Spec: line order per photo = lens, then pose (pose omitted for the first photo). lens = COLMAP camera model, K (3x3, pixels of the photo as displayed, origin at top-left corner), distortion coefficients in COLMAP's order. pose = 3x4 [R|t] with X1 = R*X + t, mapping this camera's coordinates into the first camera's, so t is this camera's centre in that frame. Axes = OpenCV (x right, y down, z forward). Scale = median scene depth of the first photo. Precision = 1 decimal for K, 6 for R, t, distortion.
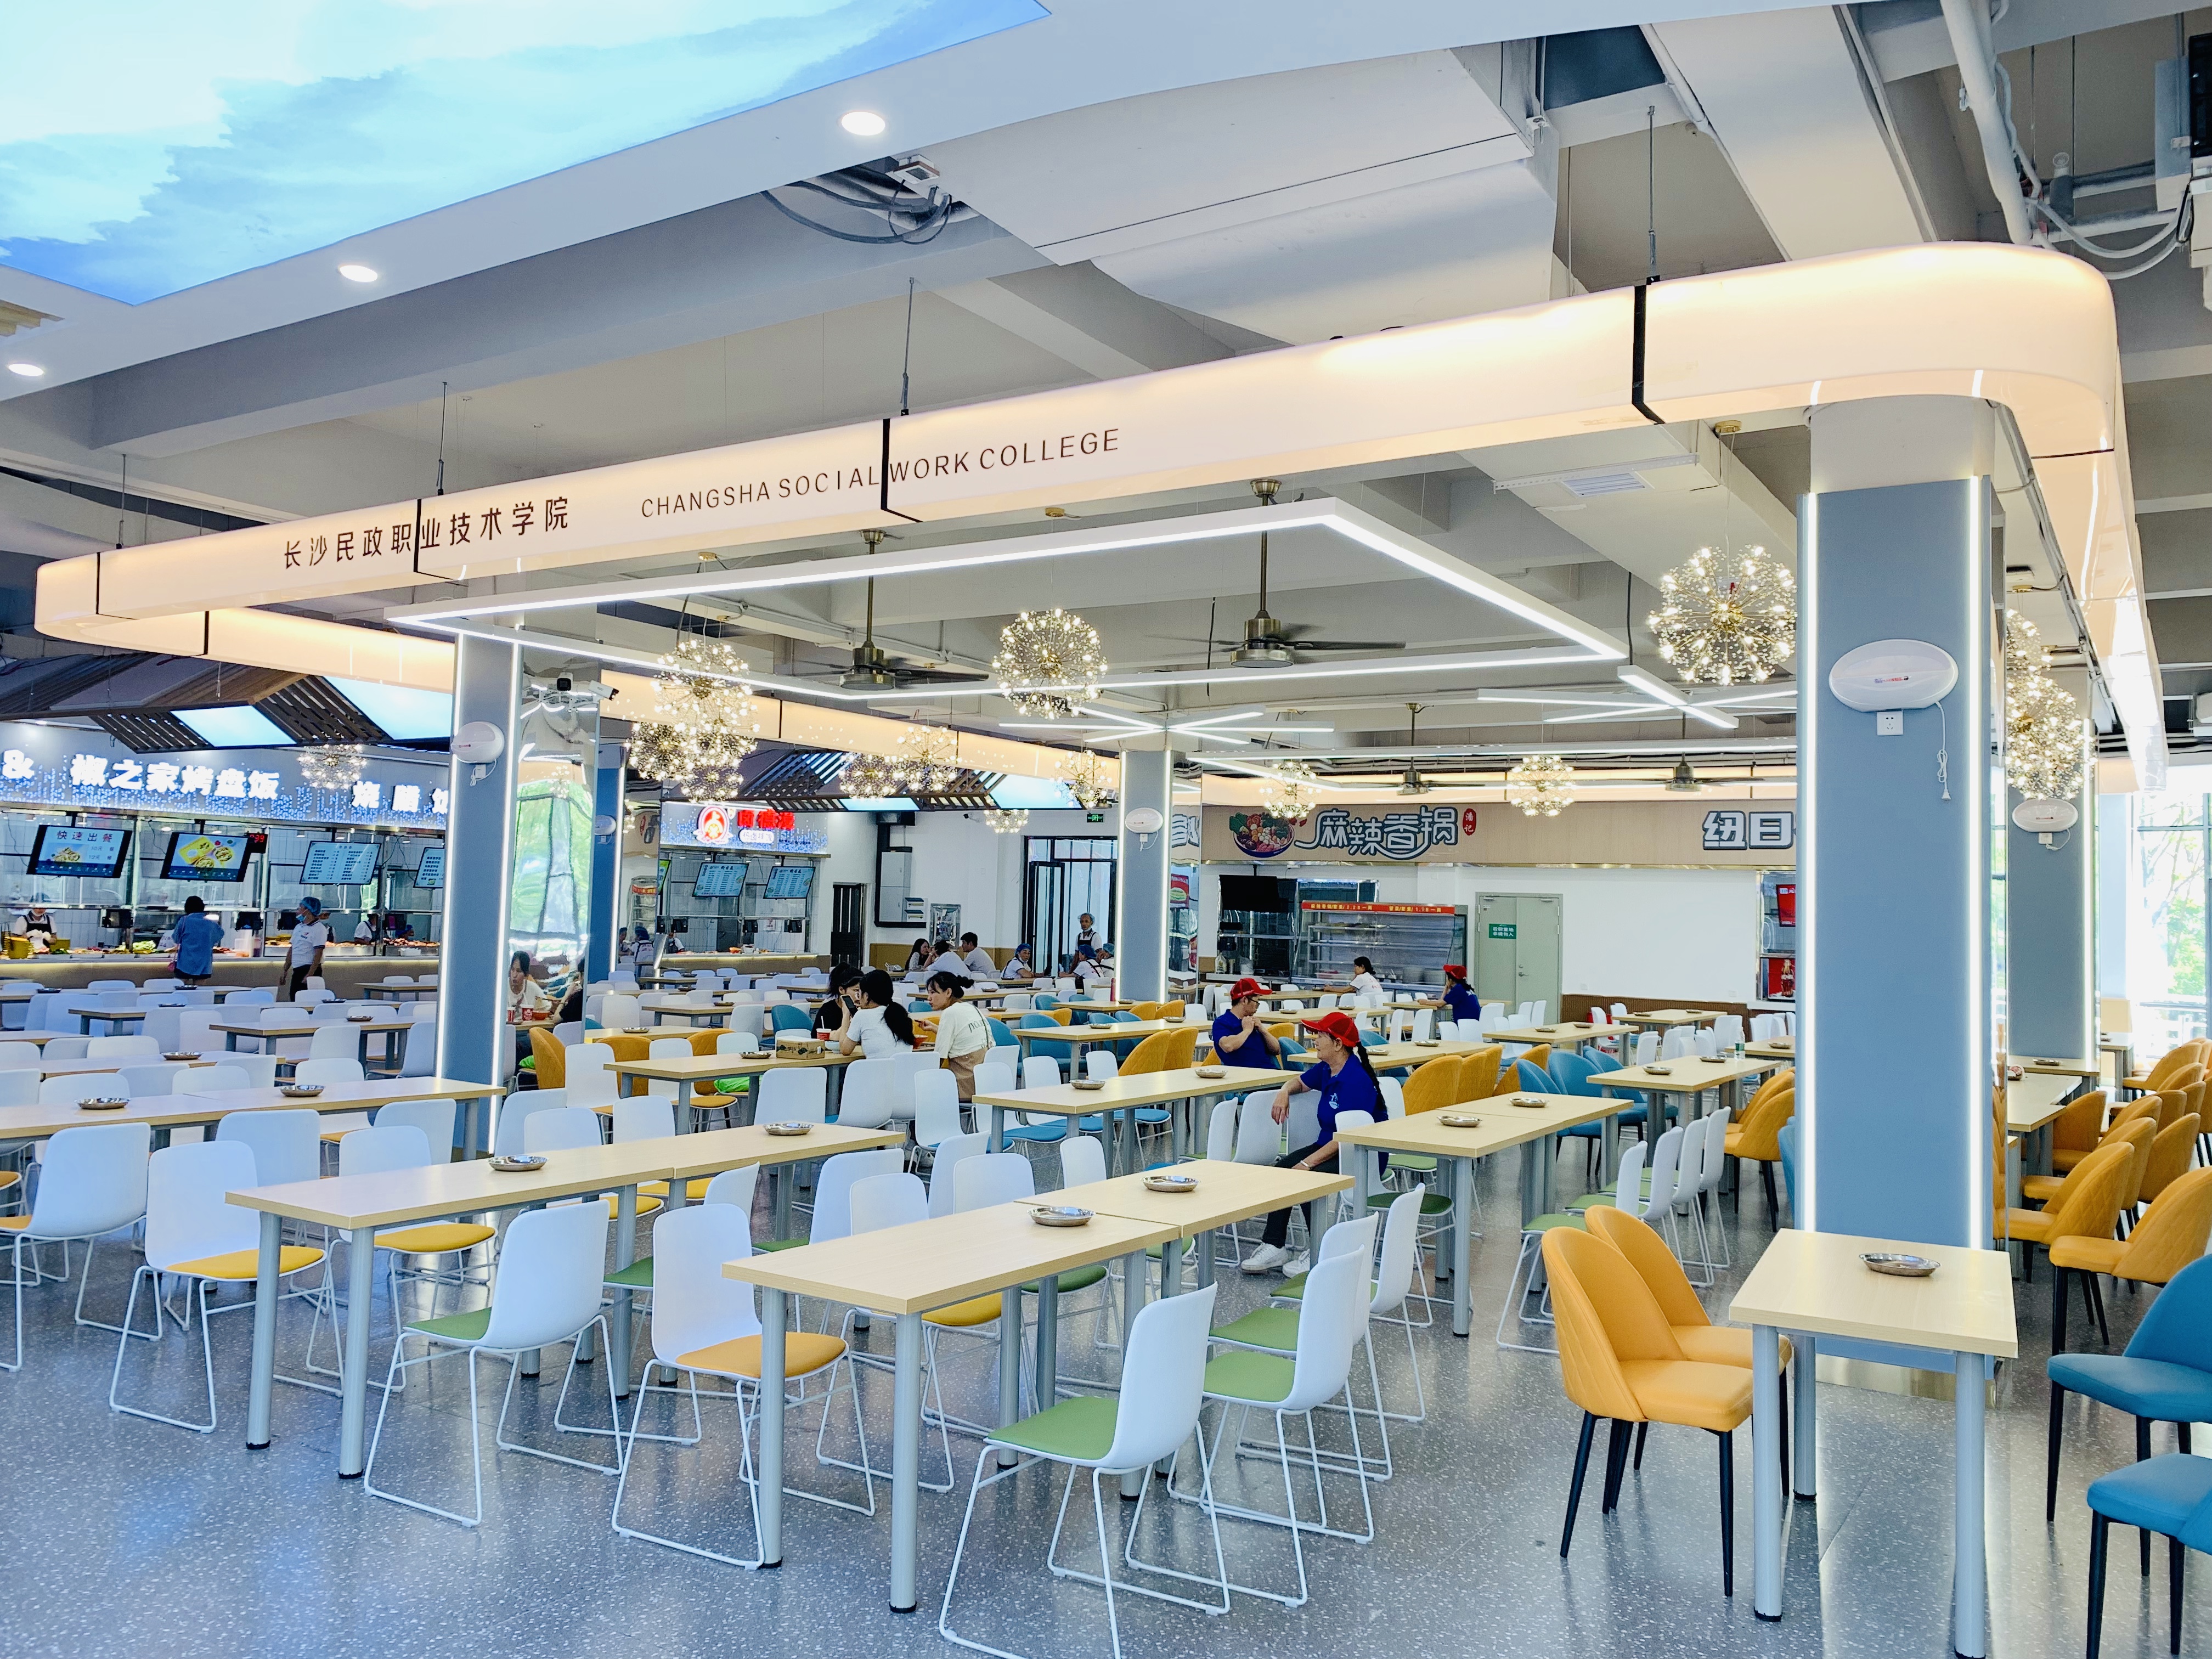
lens RADIAL K [[1694.8, 0, 1106.0], [0, 1694.8, 829.5], [0, 0, 1]] dist [0.059300, -0.065487]
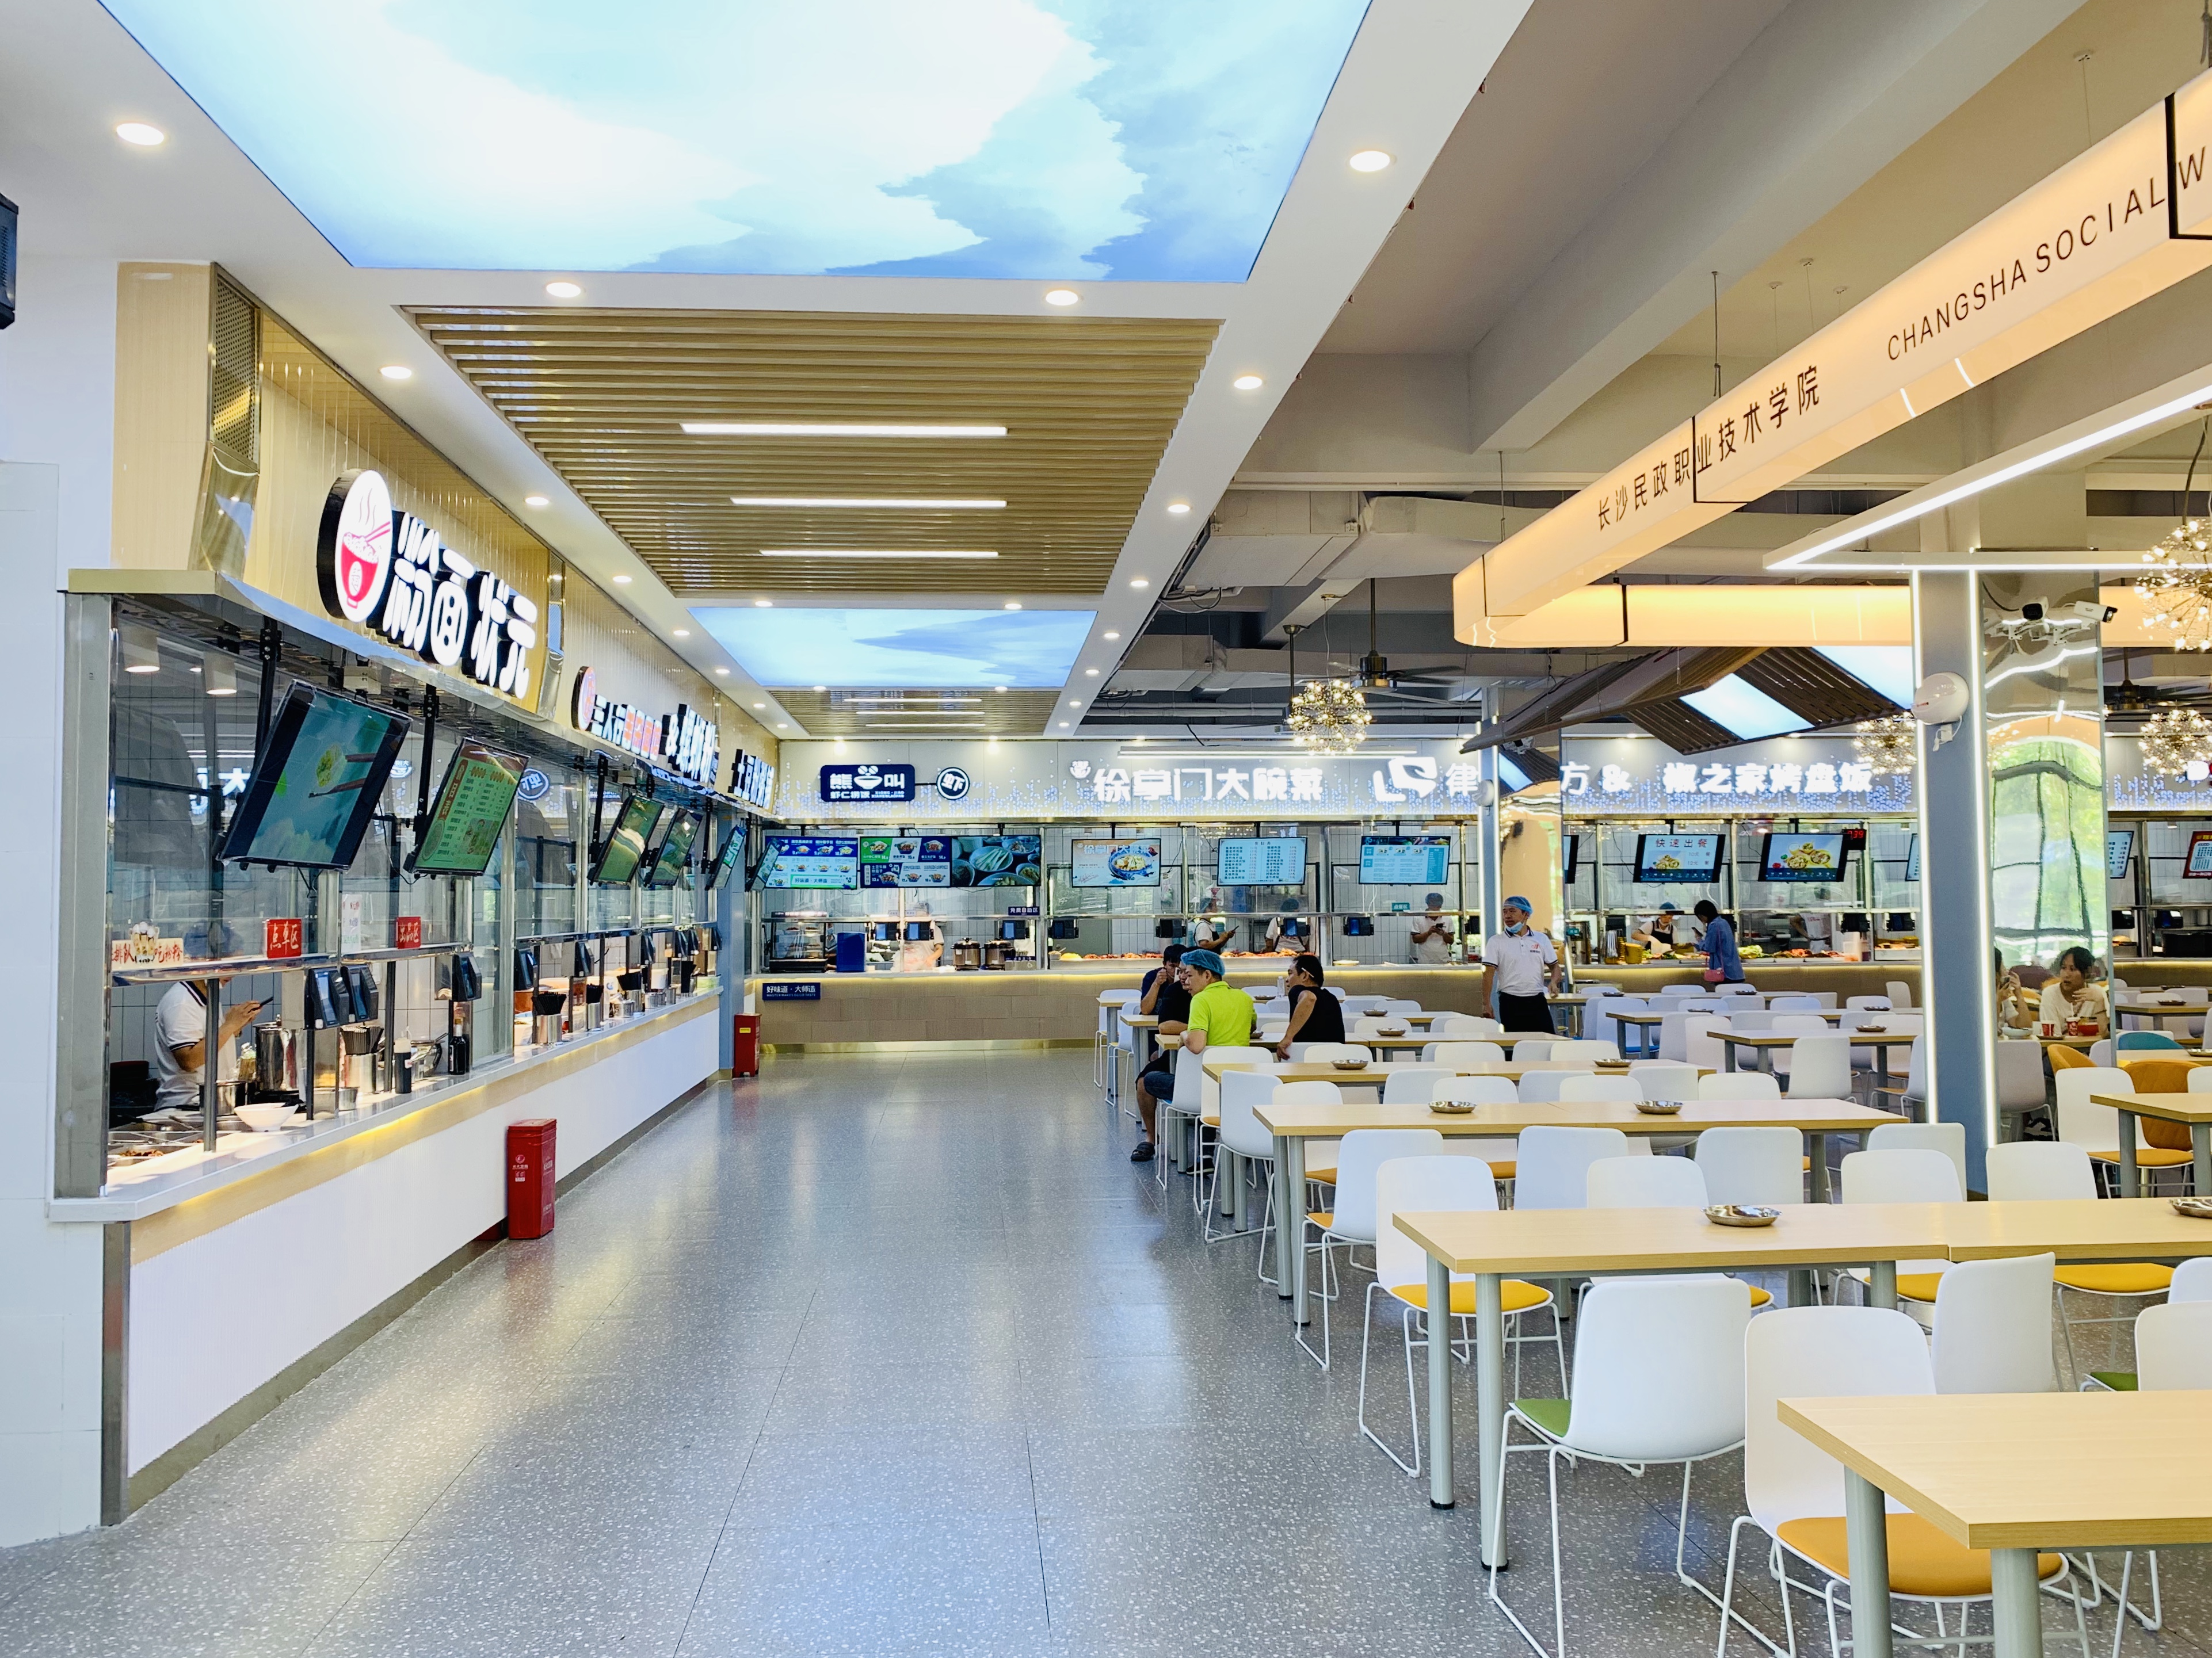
lens RADIAL K [[1779.3, 0, 1241.4], [0, 1779.3, 830.7], [0, 0, 1]] dist [0.009559, -0.003152]
pose [[0.601396, -0.067714, -0.796076, 0.109256], [0.067509, 0.997145, -0.033817, 0.018741], [0.796094, -0.033405, 0.604251, 0.200938]]
